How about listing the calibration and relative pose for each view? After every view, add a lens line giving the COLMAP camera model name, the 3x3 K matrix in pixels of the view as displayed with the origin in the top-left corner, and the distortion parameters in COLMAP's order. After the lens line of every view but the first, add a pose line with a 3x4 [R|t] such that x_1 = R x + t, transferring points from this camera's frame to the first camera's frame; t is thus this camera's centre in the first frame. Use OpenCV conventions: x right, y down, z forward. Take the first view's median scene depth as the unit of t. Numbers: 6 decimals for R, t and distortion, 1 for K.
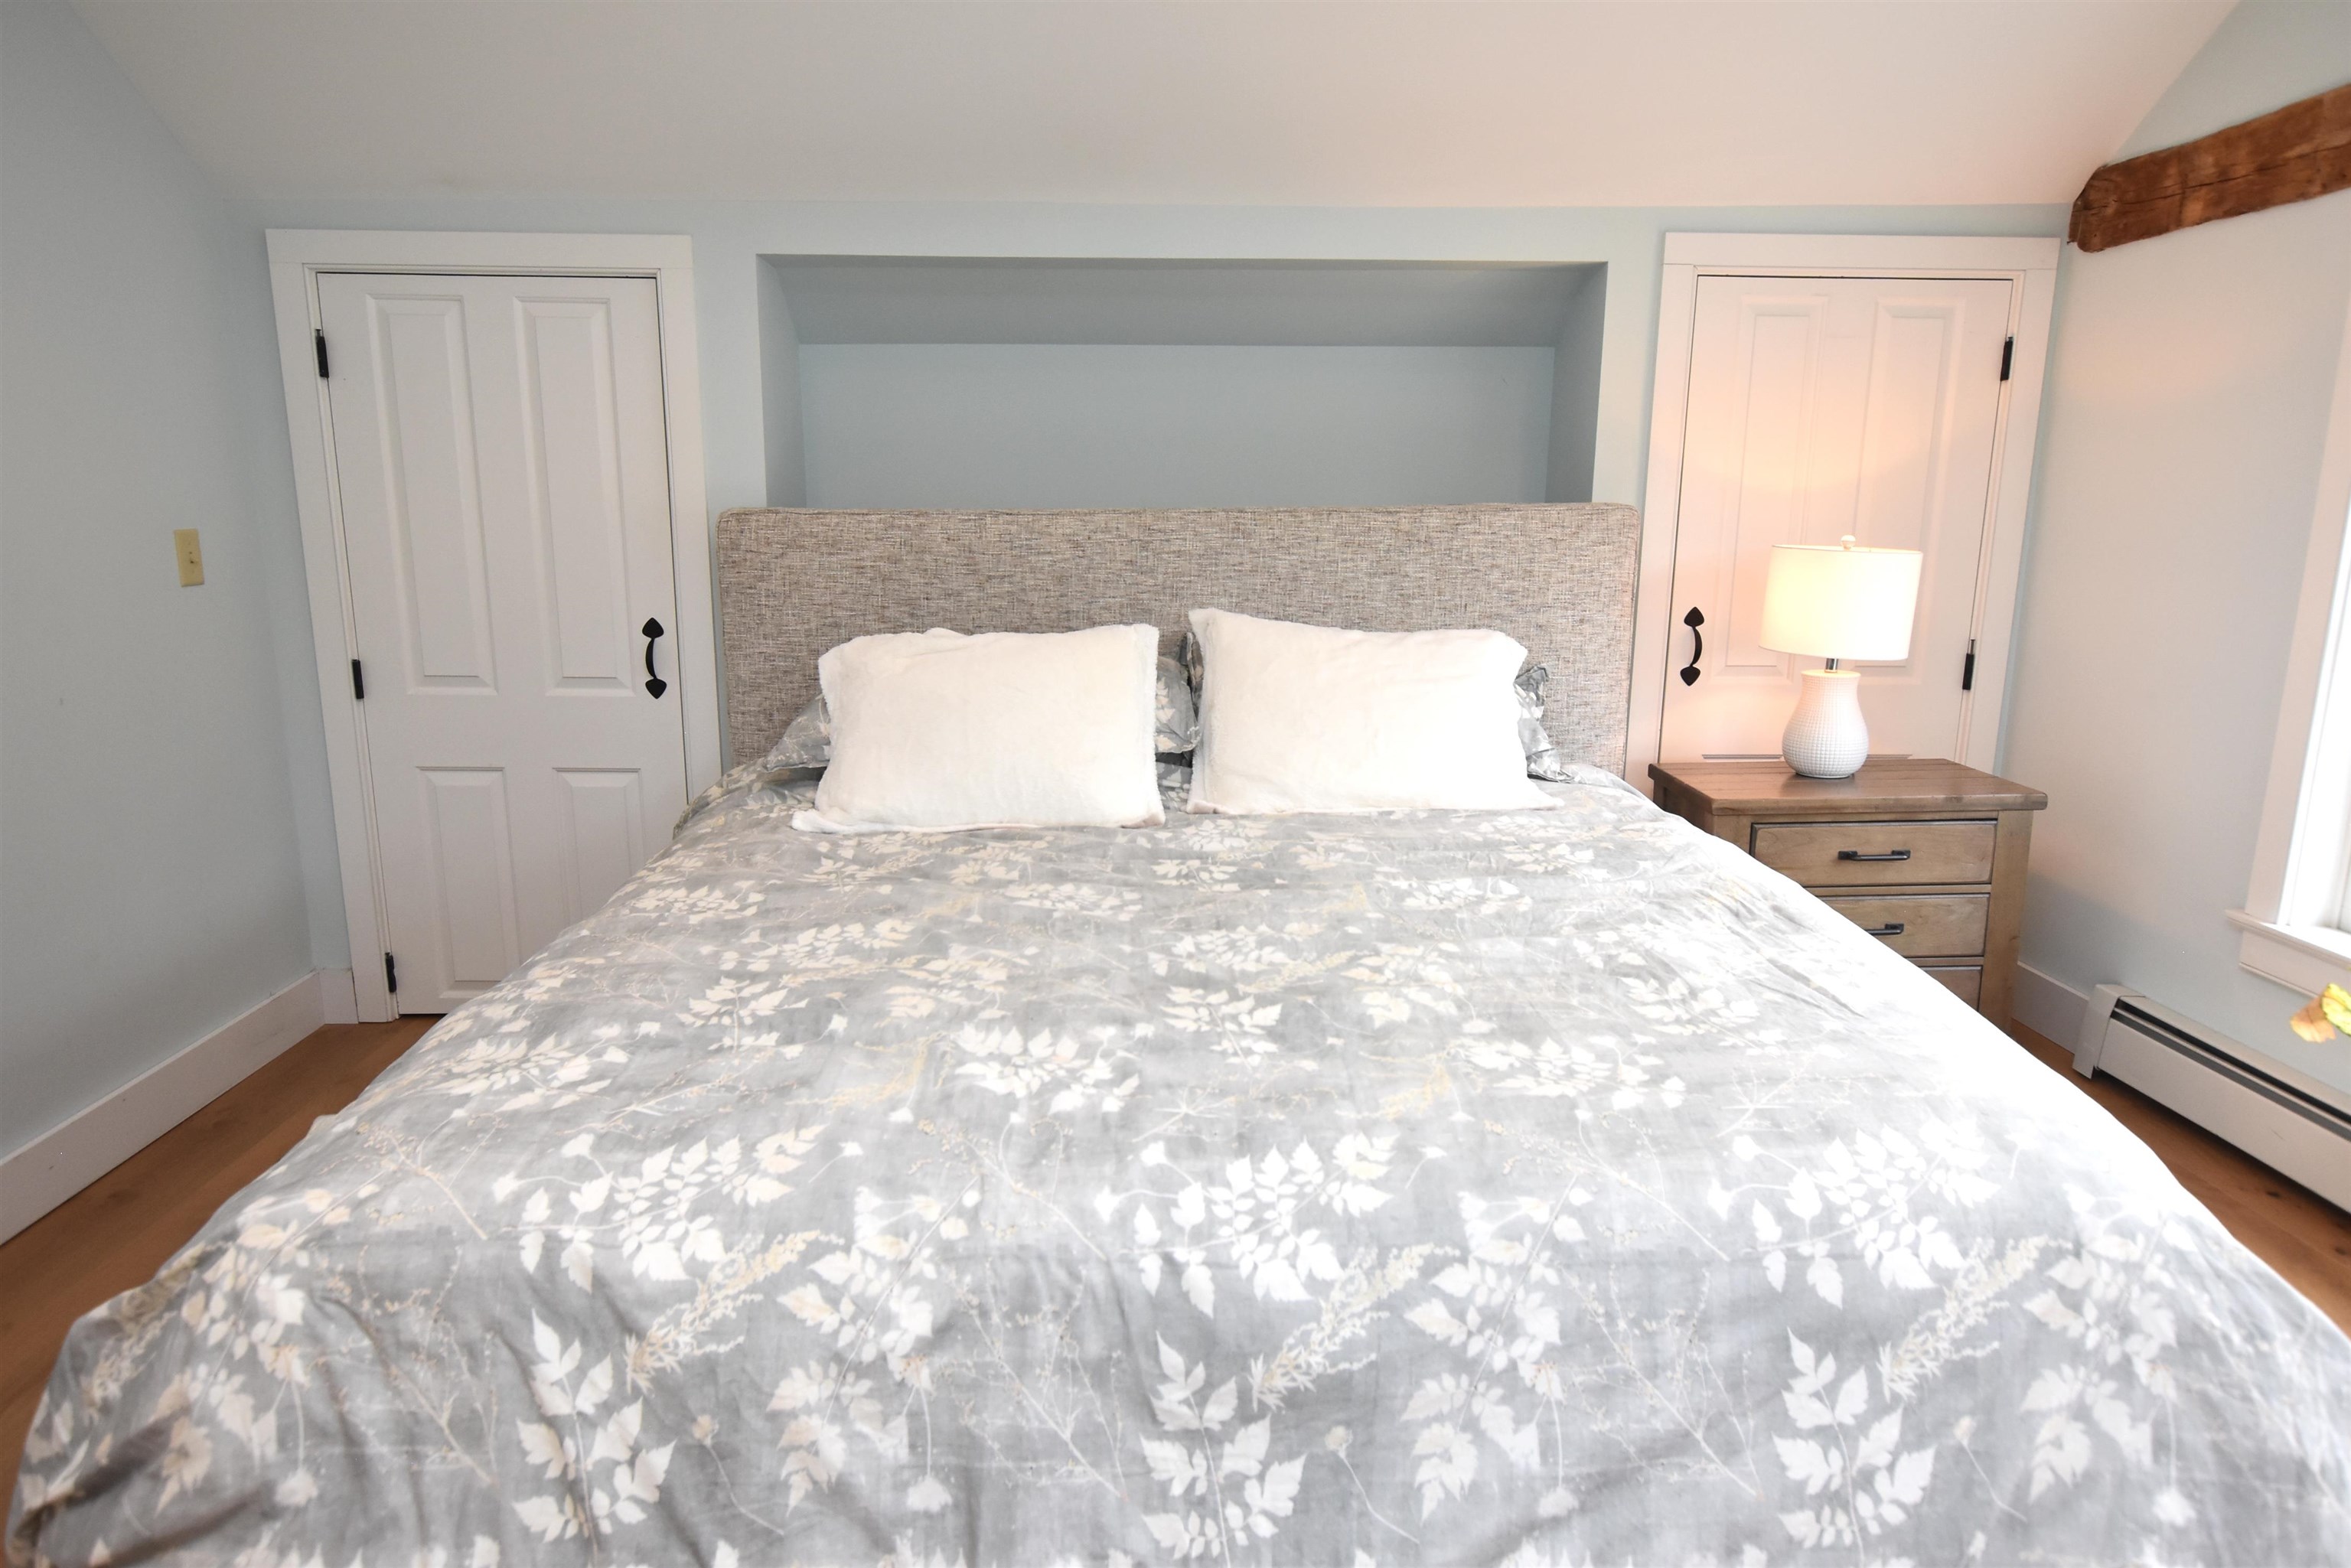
lens RADIAL K [[1415.2, 0, 1172.1], [0, 1415.2, 786.9], [0, 0, 1]] dist [-0.006736, 0.003196]
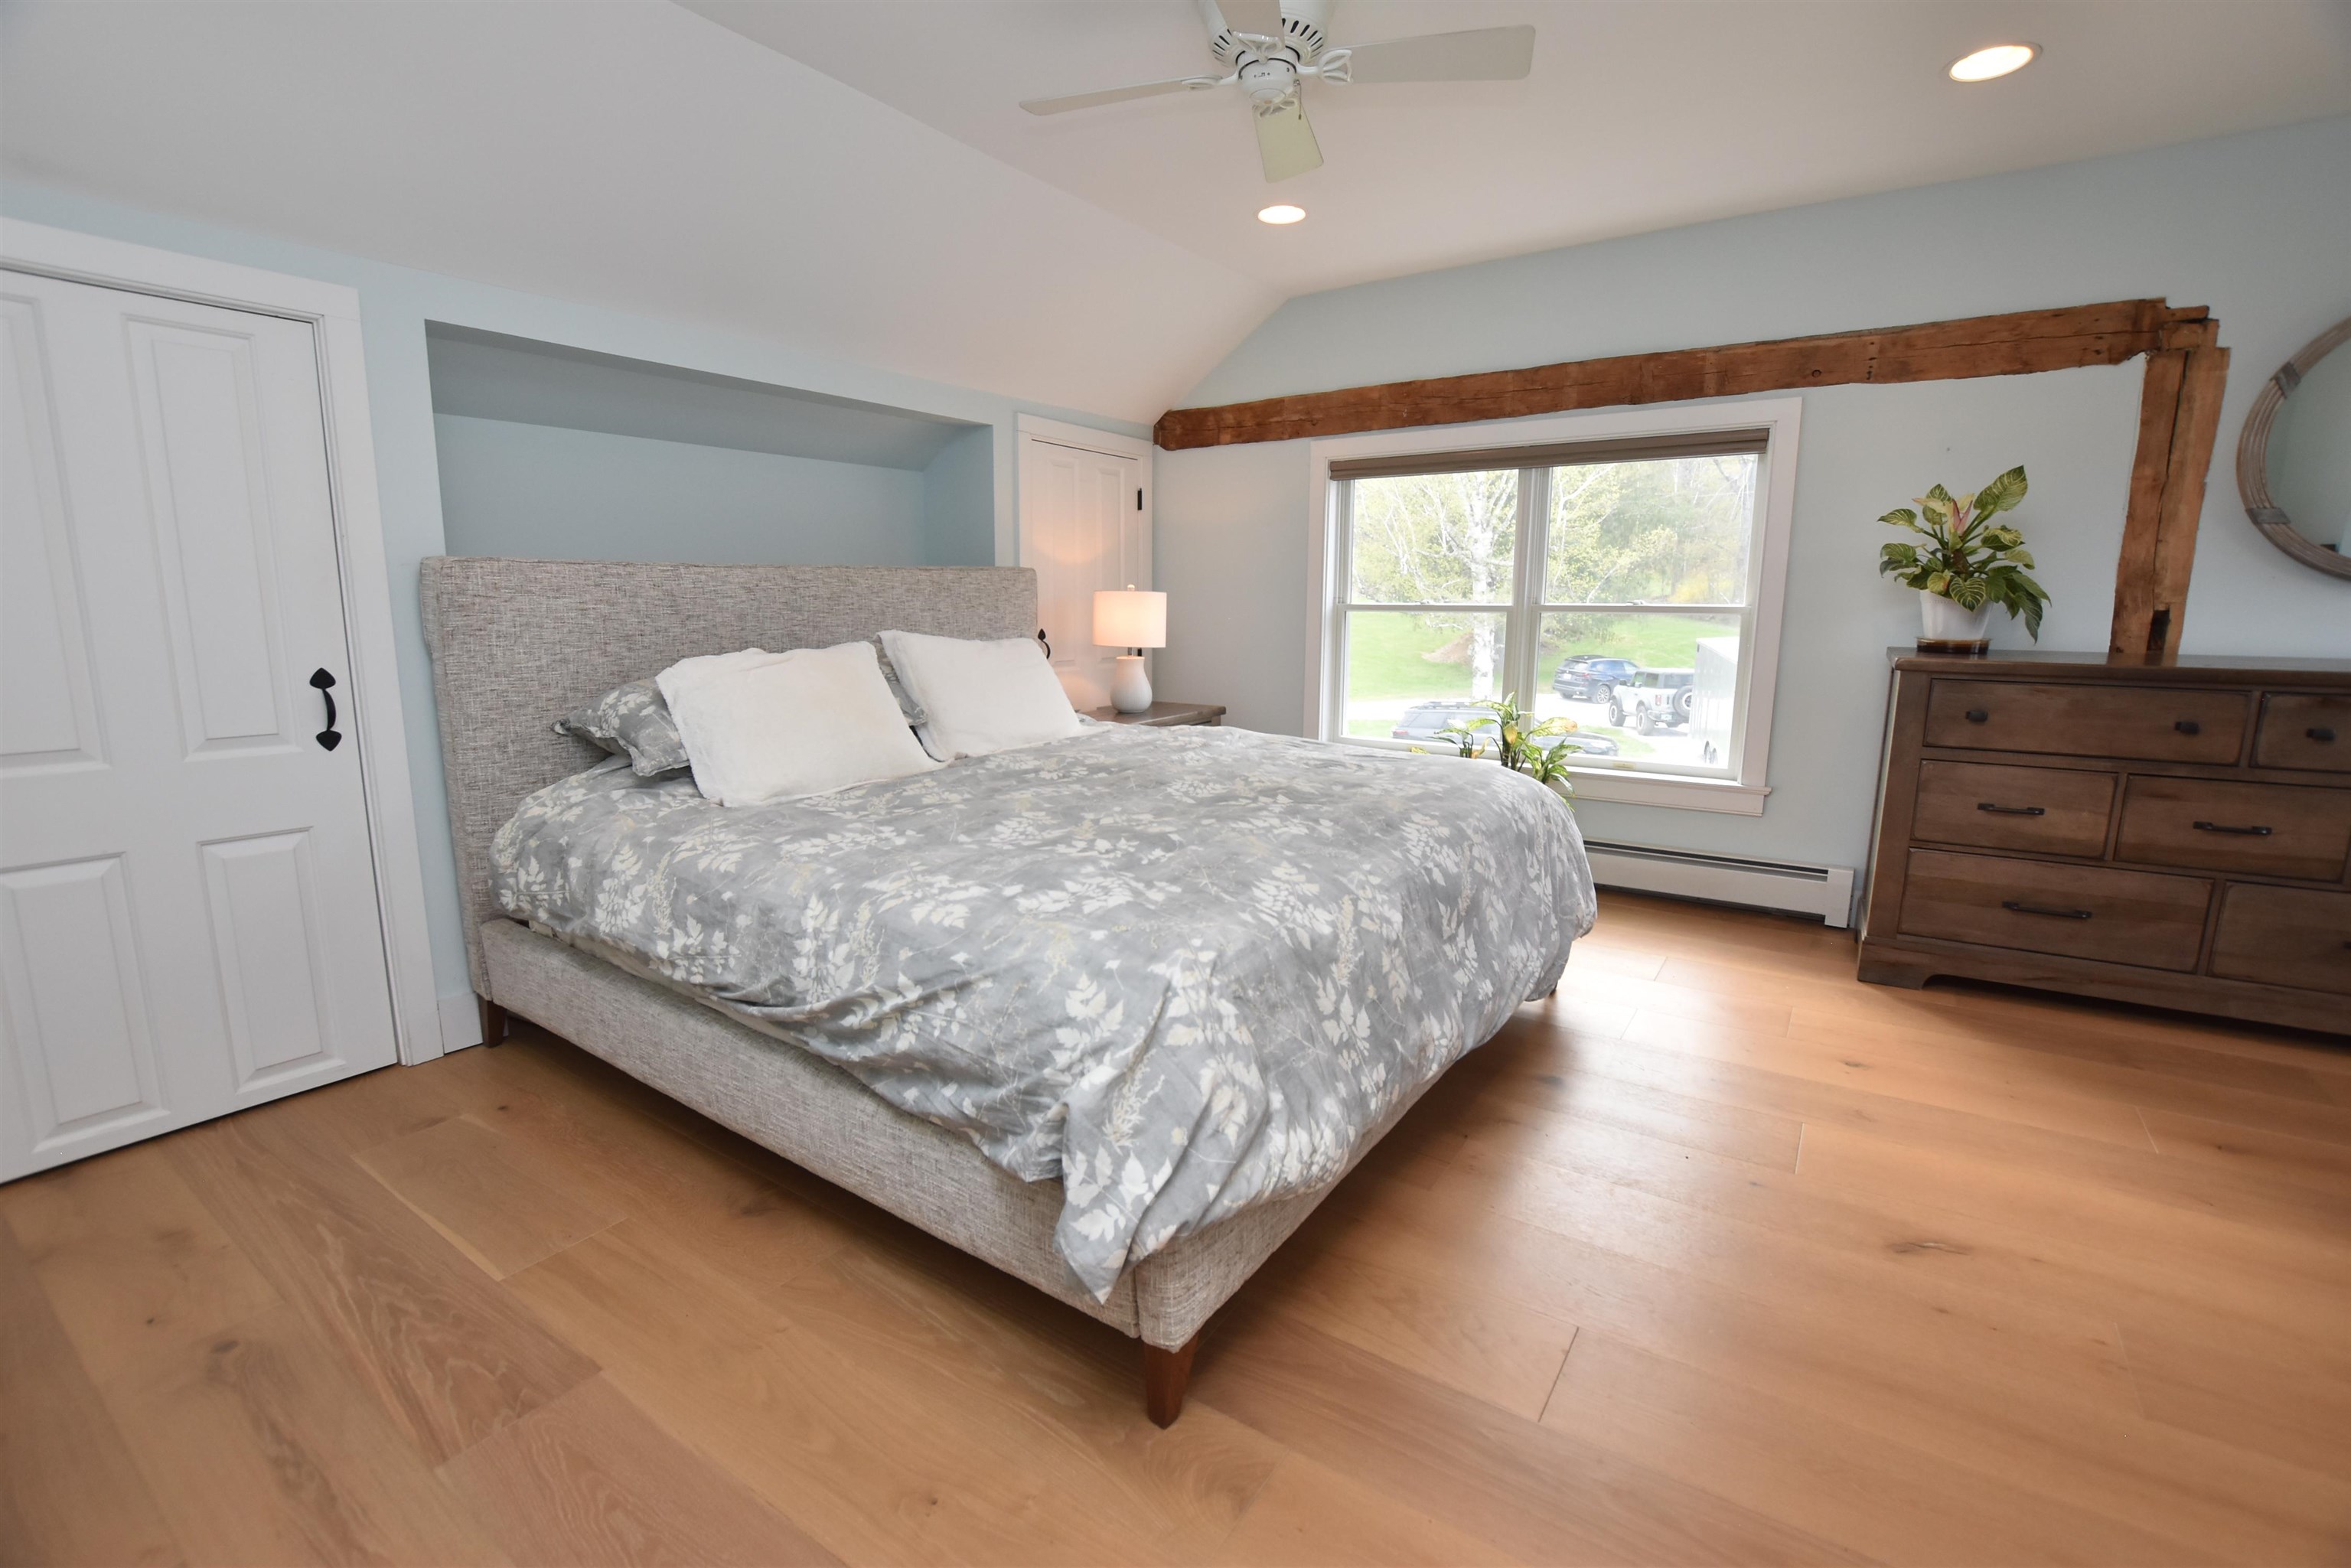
lens RADIAL K [[1036.3, 0, 1173.3], [0, 1036.3, 780.4], [0, 0, 1]] dist [-0.018738, 0.002081]
pose [[0.593647, -0.142452, 0.792017, -0.620911], [0.164675, 0.984884, 0.053710, 0.016443], [-0.787696, 0.098541, 0.608132, 0.122759]]
